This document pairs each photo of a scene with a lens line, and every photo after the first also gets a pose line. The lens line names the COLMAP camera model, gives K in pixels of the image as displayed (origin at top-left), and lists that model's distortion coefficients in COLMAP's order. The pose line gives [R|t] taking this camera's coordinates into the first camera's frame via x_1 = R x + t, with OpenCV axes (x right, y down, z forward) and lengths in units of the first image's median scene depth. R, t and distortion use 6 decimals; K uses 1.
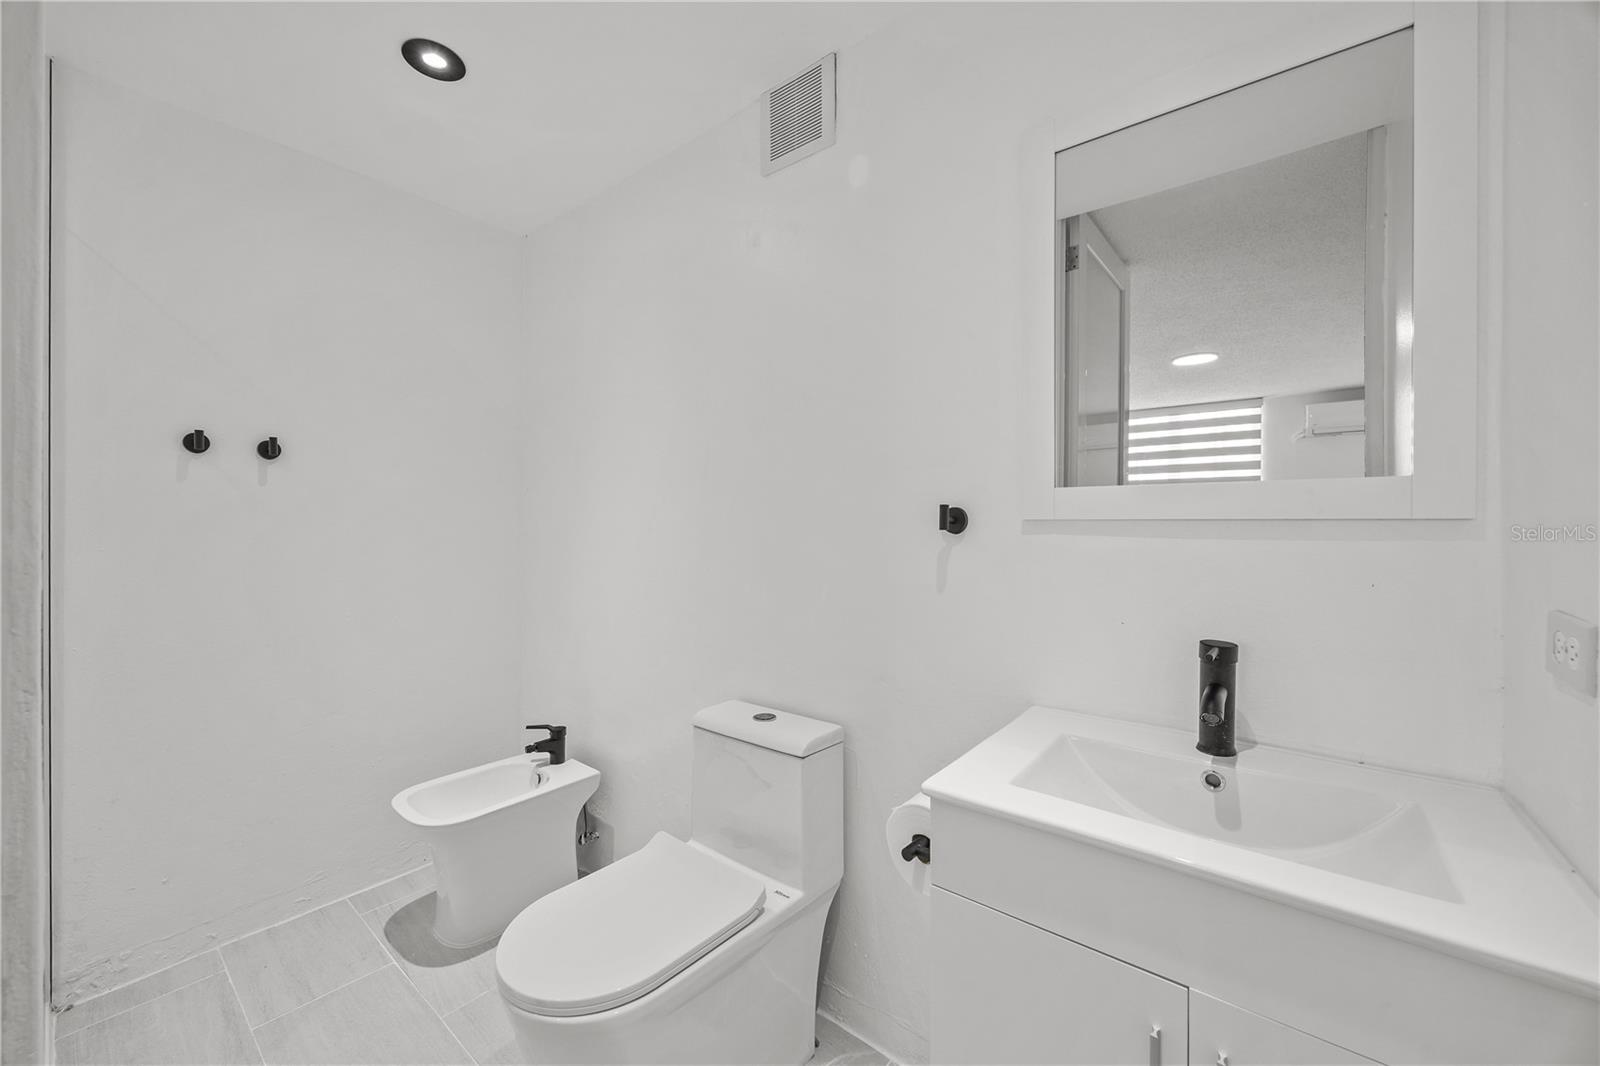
lens RADIAL K [[613.7, 0, 789.0], [0, 613.7, 525.6], [0, 0, 1]] dist [-0.002724, 0.000069]
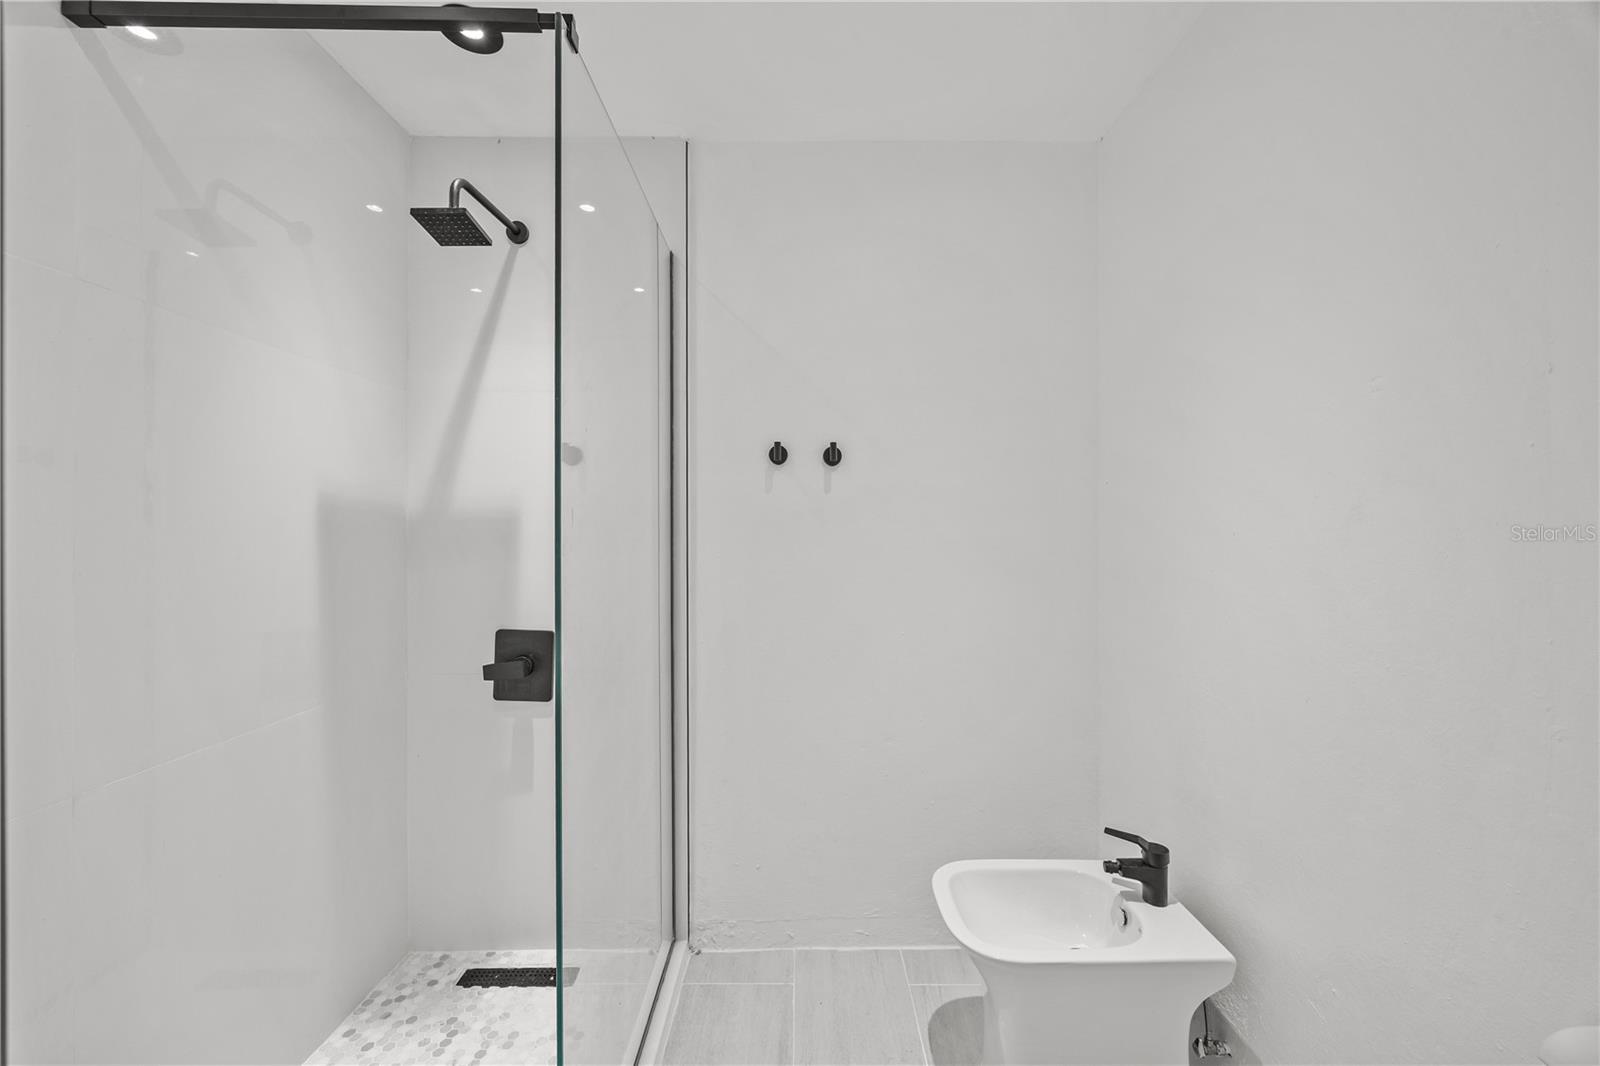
lens RADIAL K [[613.7, 0, 799.2], [0, 613.7, 527.9], [0, 0, 1]] dist [-0.002724, 0.000069]
pose [[0.639681, -0.010202, -0.768573, -0.124216], [0.006552, 0.999948, -0.007819, -0.001626], [0.768613, -0.000034, 0.639714, 0.316565]]
